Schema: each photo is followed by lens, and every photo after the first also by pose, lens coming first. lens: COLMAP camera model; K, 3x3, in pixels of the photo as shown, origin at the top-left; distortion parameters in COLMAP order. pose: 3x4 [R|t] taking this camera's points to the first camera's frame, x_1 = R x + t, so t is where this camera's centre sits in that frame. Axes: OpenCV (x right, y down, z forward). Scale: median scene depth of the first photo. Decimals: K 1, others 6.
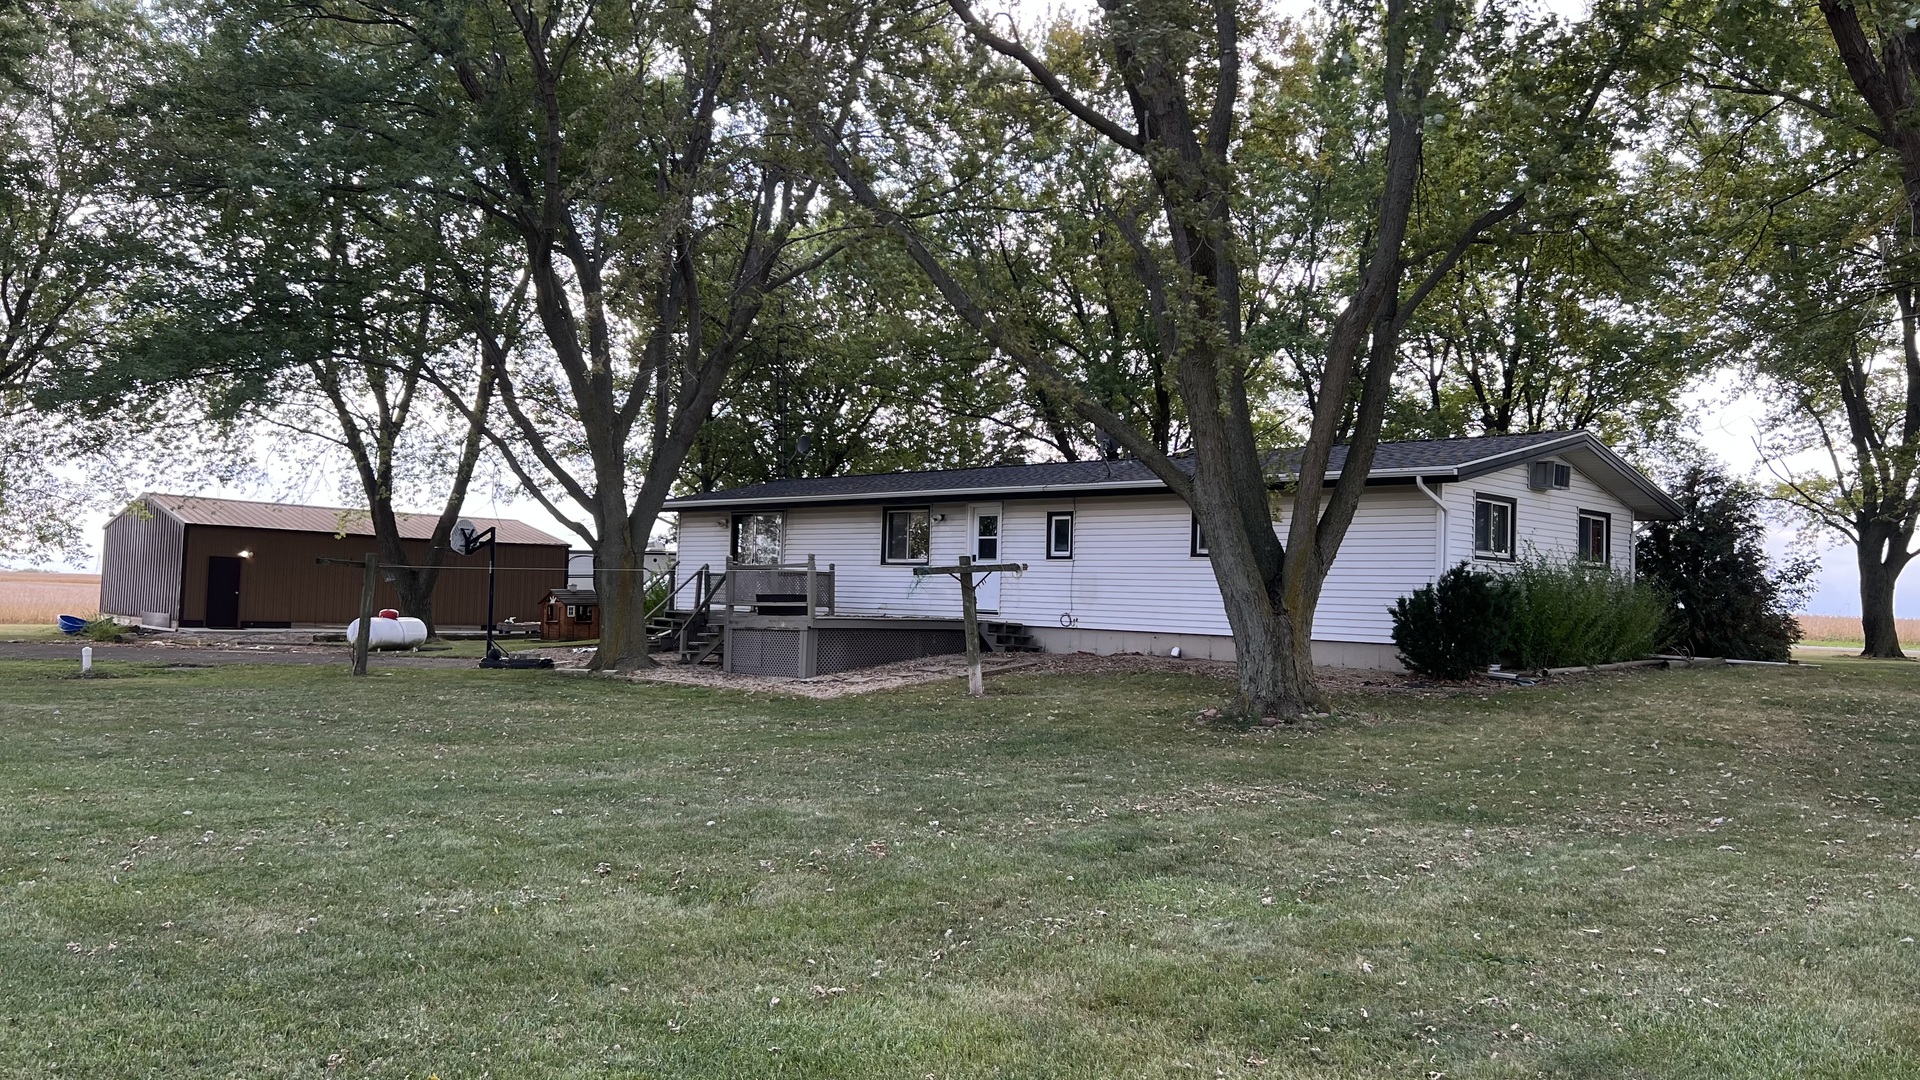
lens RADIAL K [[1440.6, 0, 960.0], [0, 1440.6, 540.0], [0, 0, 1]] dist [0.092933, -0.082420]
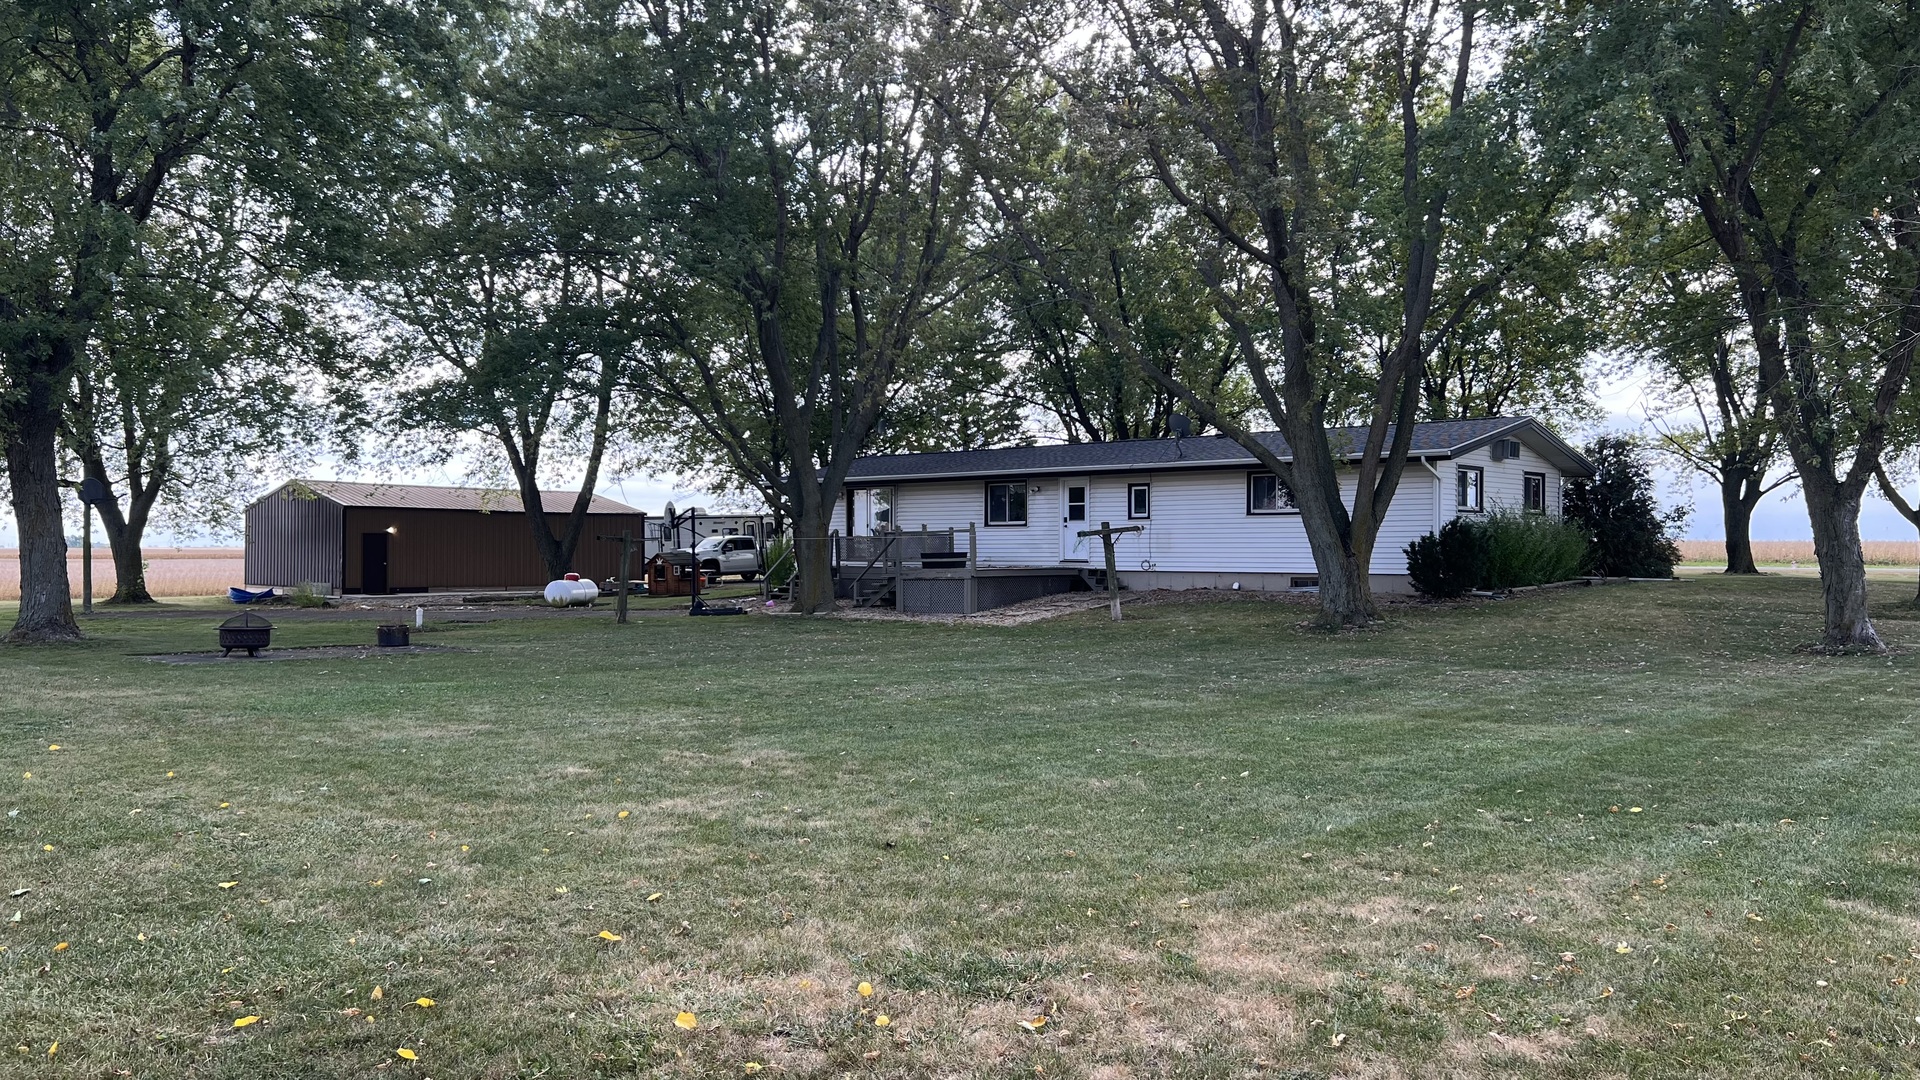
lens RADIAL K [[1440.6, 0, 960.0], [0, 1440.6, 540.0], [0, 0, 1]] dist [0.092933, -0.082420]
pose [[0.997426, -0.030367, 0.064951, -0.189070], [0.027979, 0.998910, 0.037364, -0.022738], [-0.066015, -0.035450, 0.997189, -0.320874]]
